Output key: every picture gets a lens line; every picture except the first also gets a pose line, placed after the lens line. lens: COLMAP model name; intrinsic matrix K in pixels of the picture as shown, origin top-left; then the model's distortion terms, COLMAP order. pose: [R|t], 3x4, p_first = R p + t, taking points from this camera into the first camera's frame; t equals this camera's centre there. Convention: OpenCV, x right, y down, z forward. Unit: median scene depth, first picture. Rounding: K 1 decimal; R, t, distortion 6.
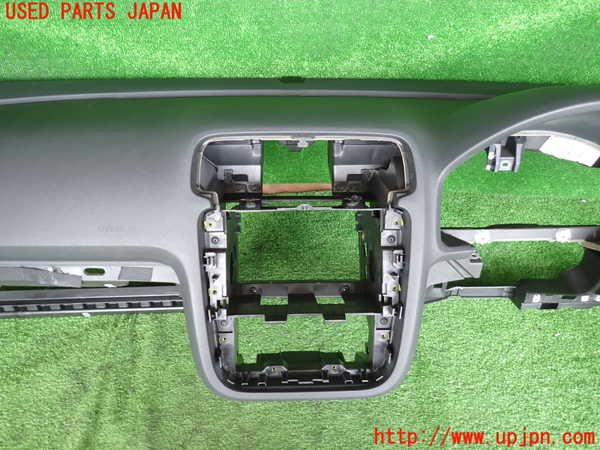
lens RADIAL K [[445.8, 0, 297.0], [0, 445.8, 226.0], [0, 0, 1]] dist [0.008463, 0.004329]
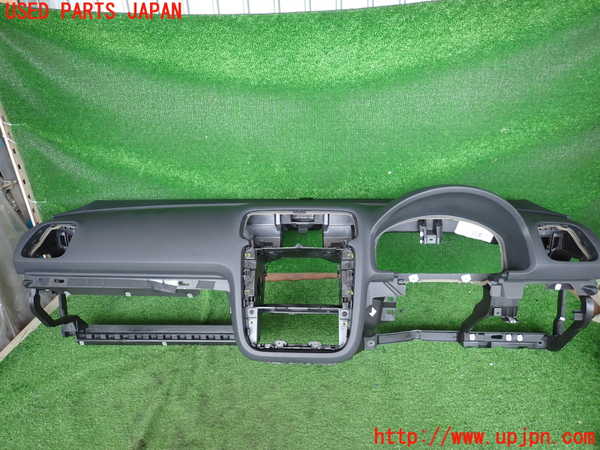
lens RADIAL K [[445.8, 0, 297.0], [0, 445.8, 226.0], [0, 0, 1]] dist [0.008463, 0.004329]
pose [[0.993711, -0.005598, -0.111836, 0.163272], [-0.033484, 0.938196, -0.344480, 0.384956], [0.106852, 0.346059, 0.932108, -0.567421]]
